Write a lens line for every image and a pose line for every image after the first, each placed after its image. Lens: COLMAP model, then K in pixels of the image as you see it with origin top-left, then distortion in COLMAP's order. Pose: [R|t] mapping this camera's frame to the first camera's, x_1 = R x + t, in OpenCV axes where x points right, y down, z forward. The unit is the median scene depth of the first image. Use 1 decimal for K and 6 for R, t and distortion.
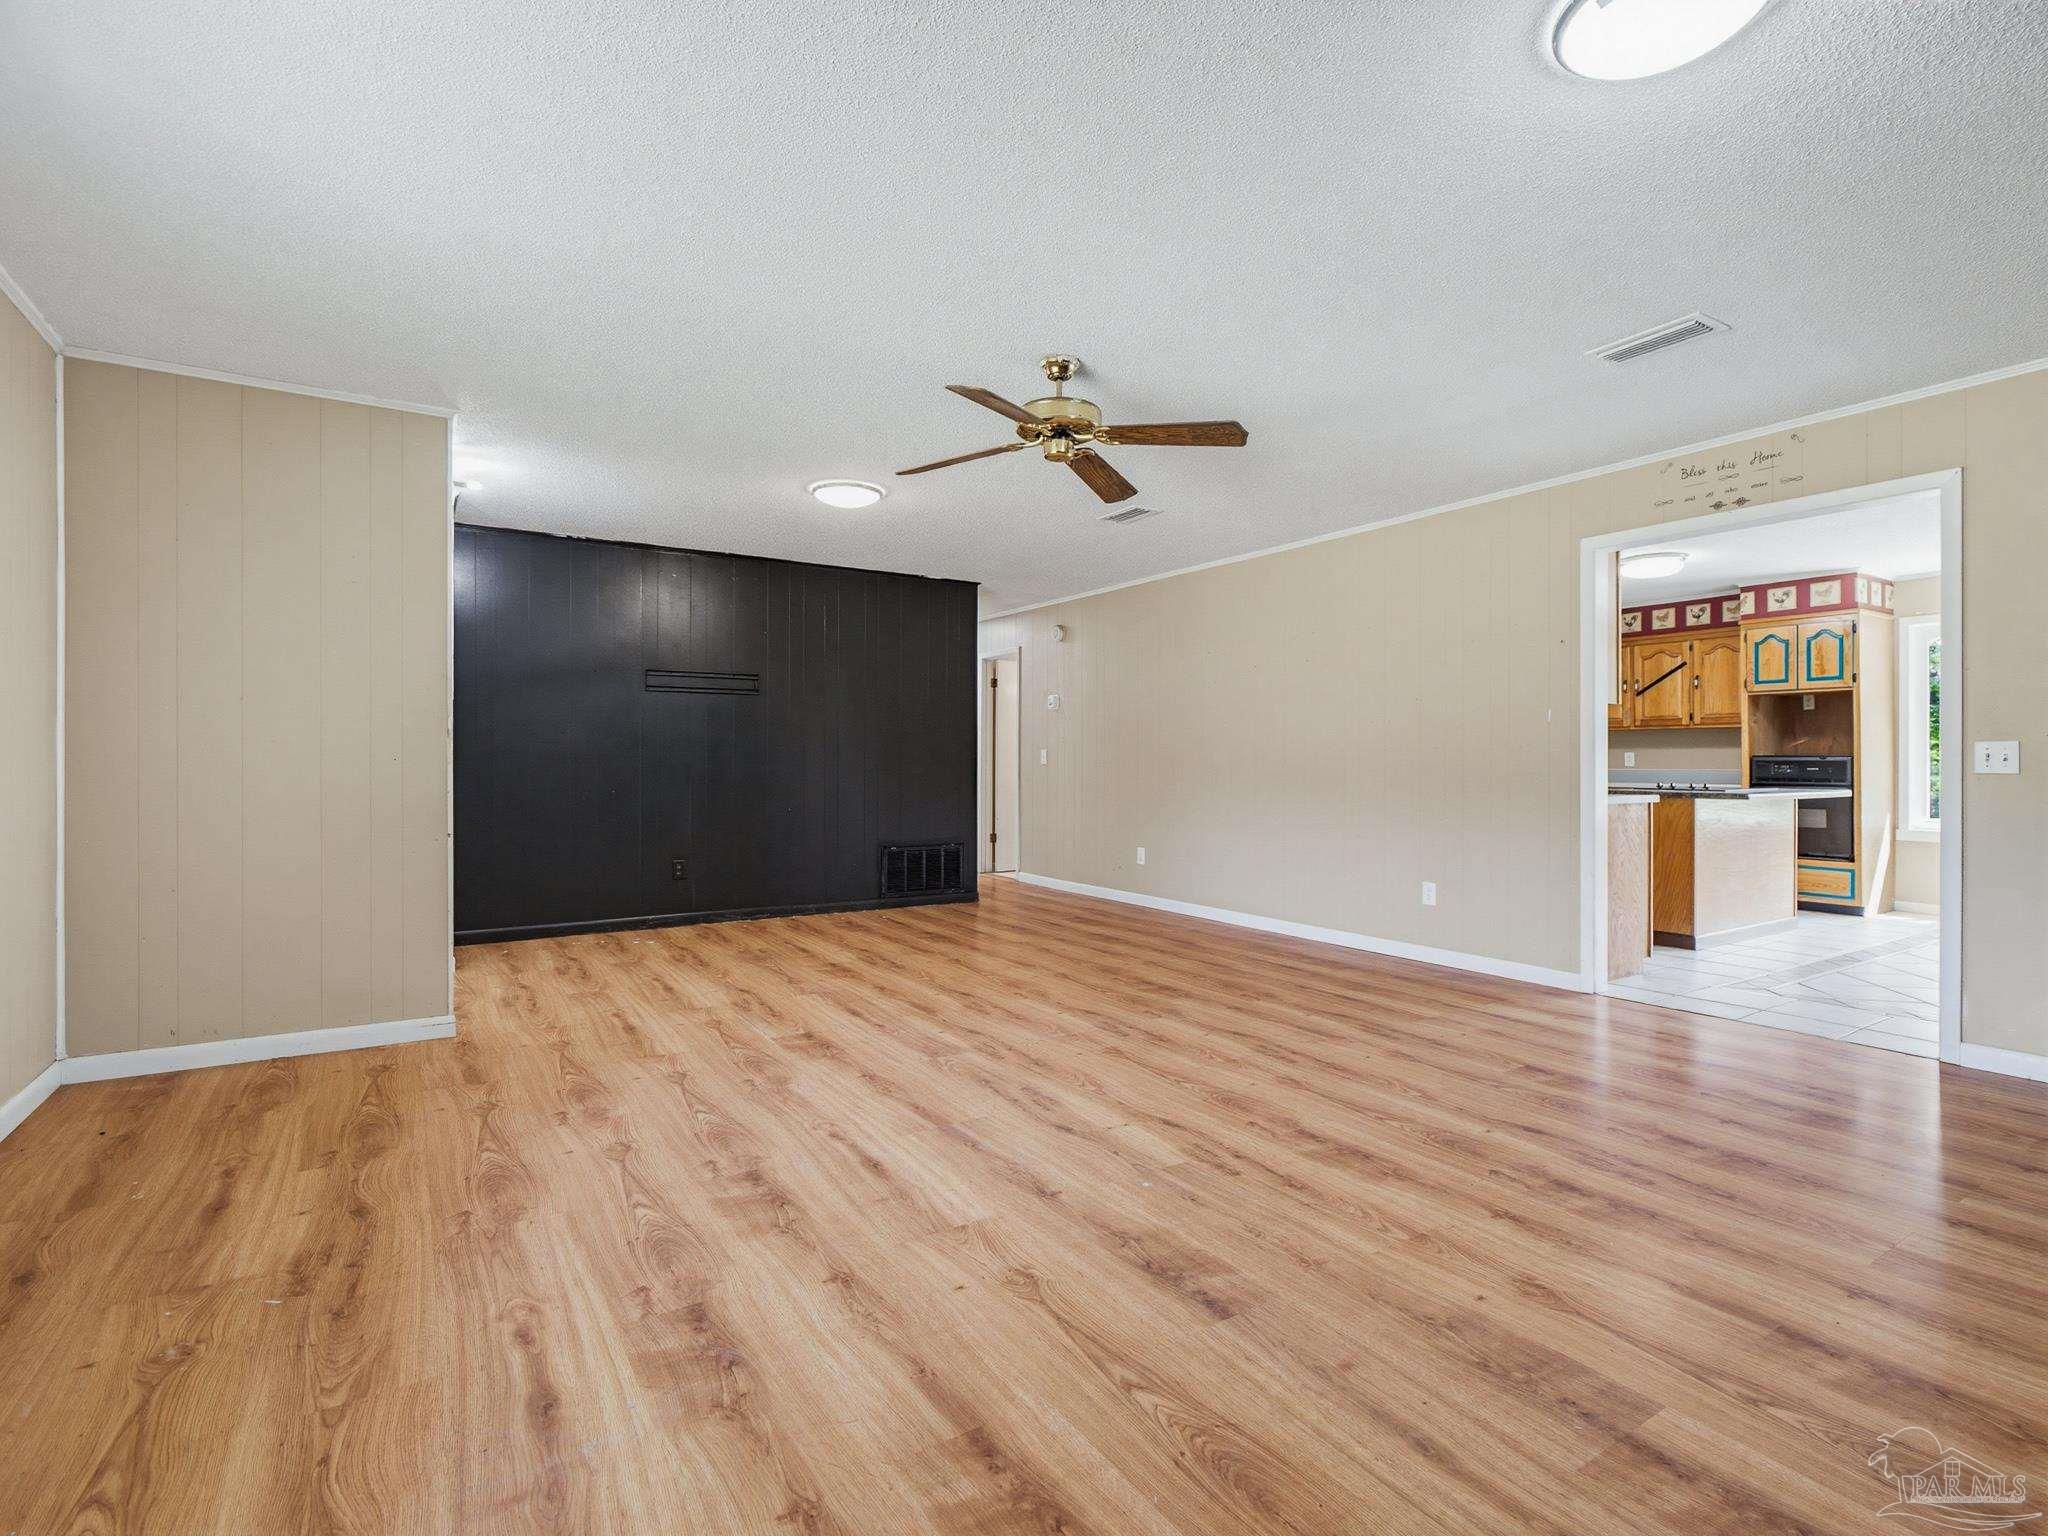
lens RADIAL K [[975.2, 0, 1021.9], [0, 975.2, 754.1], [0, 0, 1]] dist [-0.003108, 0.000209]
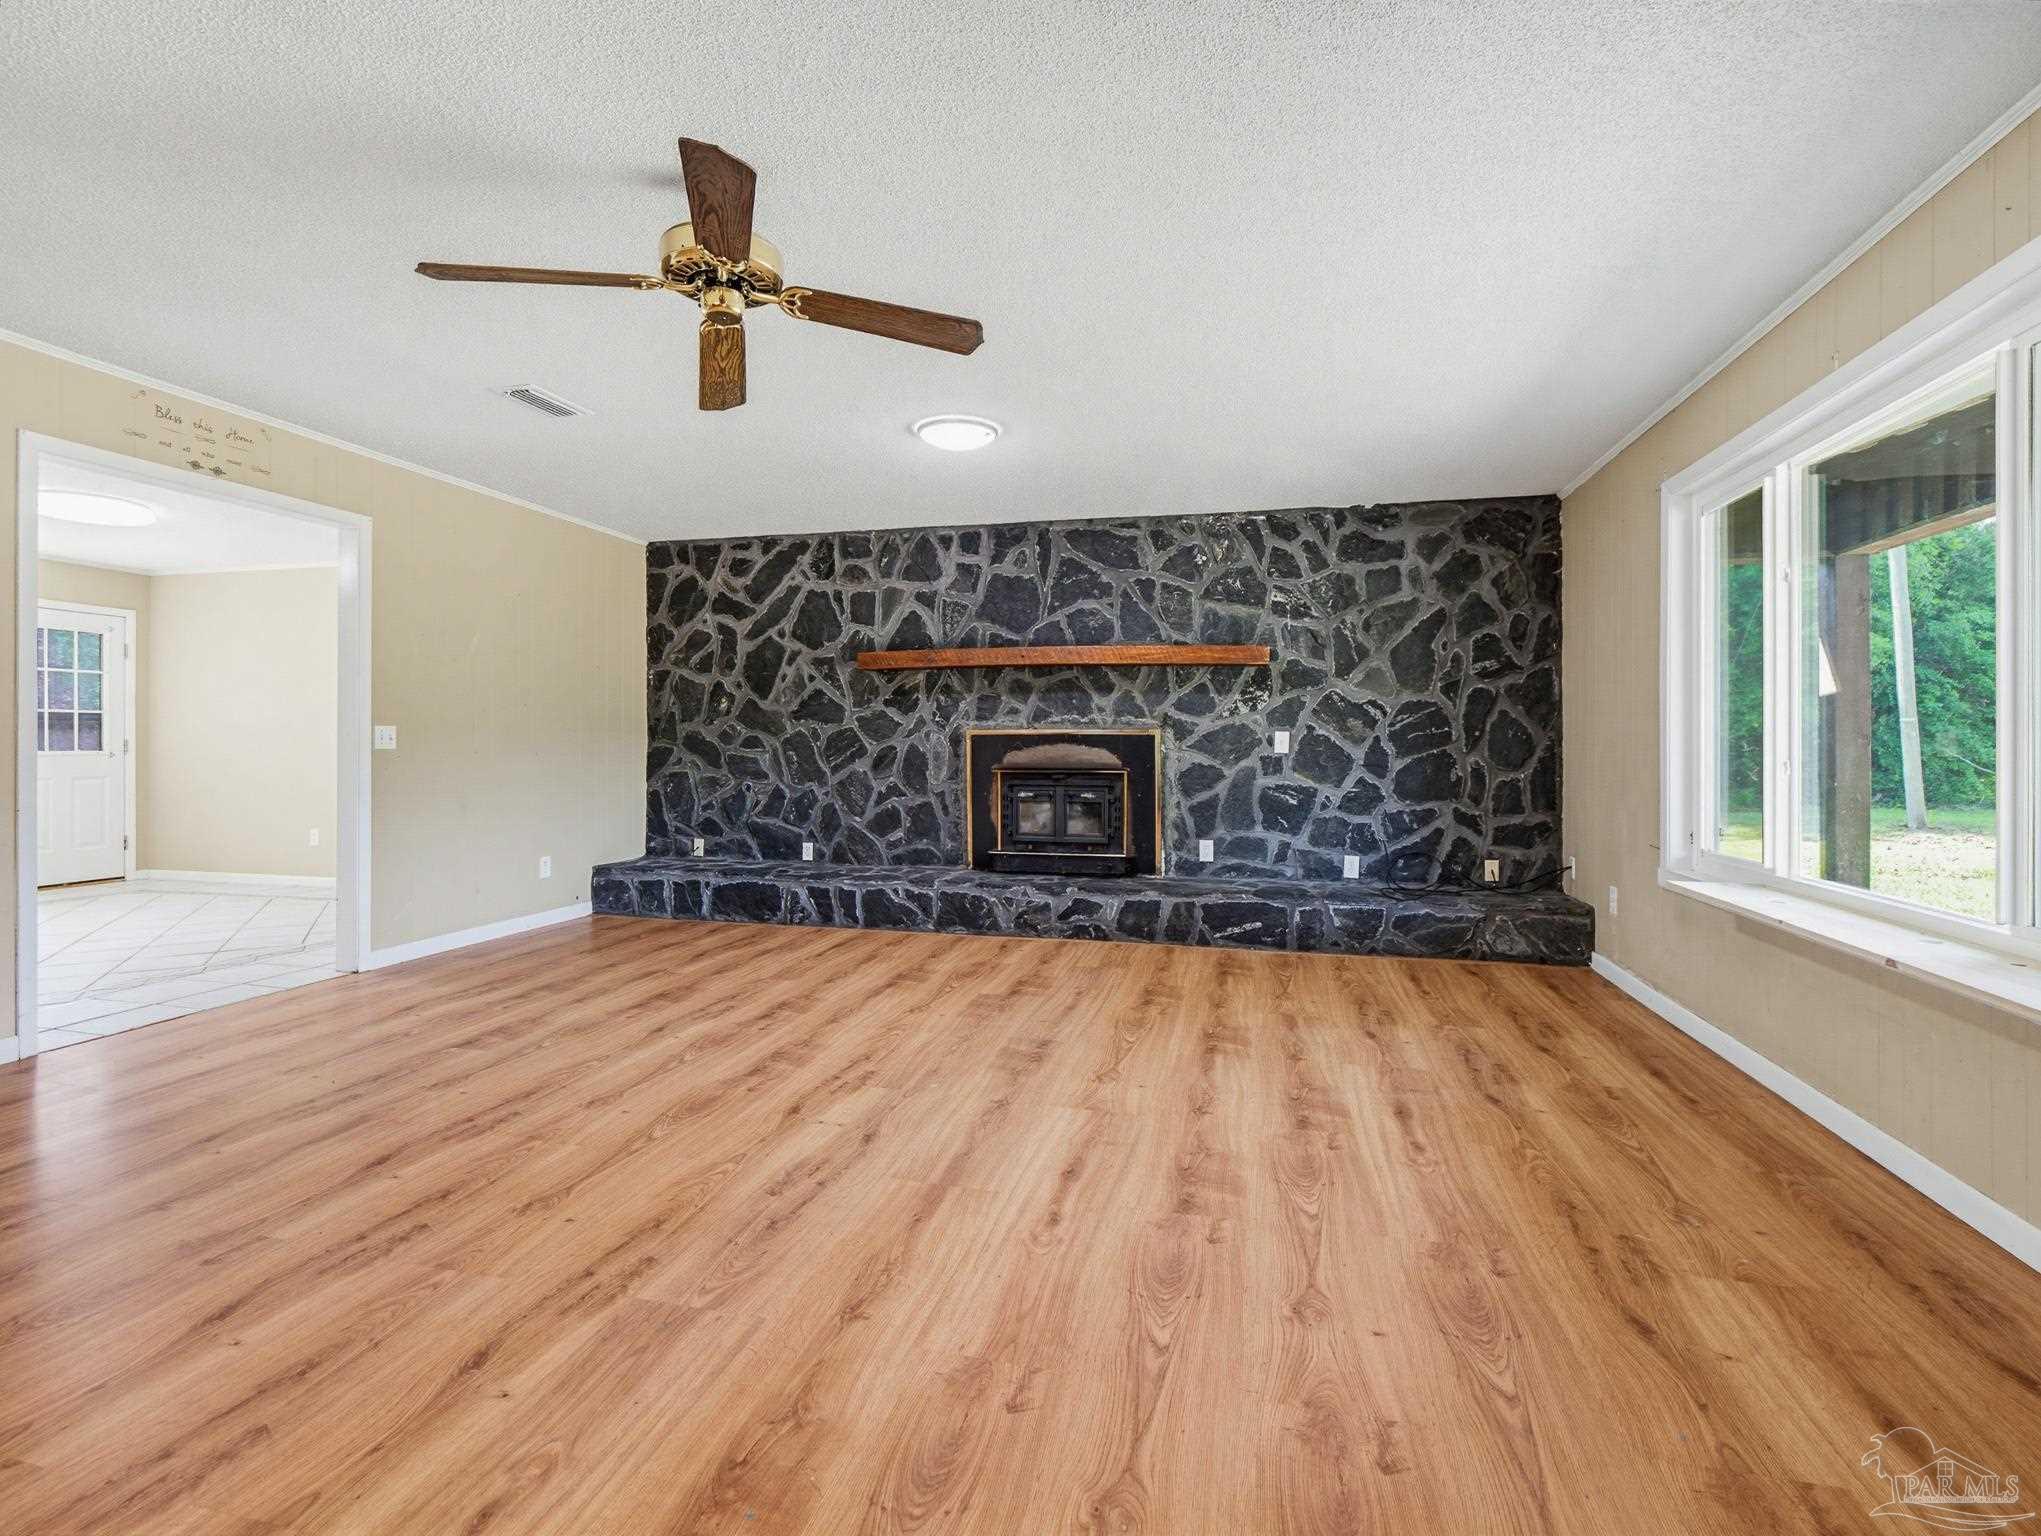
lens RADIAL K [[971.9, 0, 1019.9], [0, 971.9, 745.0], [0, 0, 1]] dist [-0.003108, 0.000209]
pose [[-0.688965, -0.006389, 0.724767, -0.423489], [-0.010195, 0.999948, -0.000877, 0.004457], [-0.724723, -0.007993, -0.688994, 0.895937]]
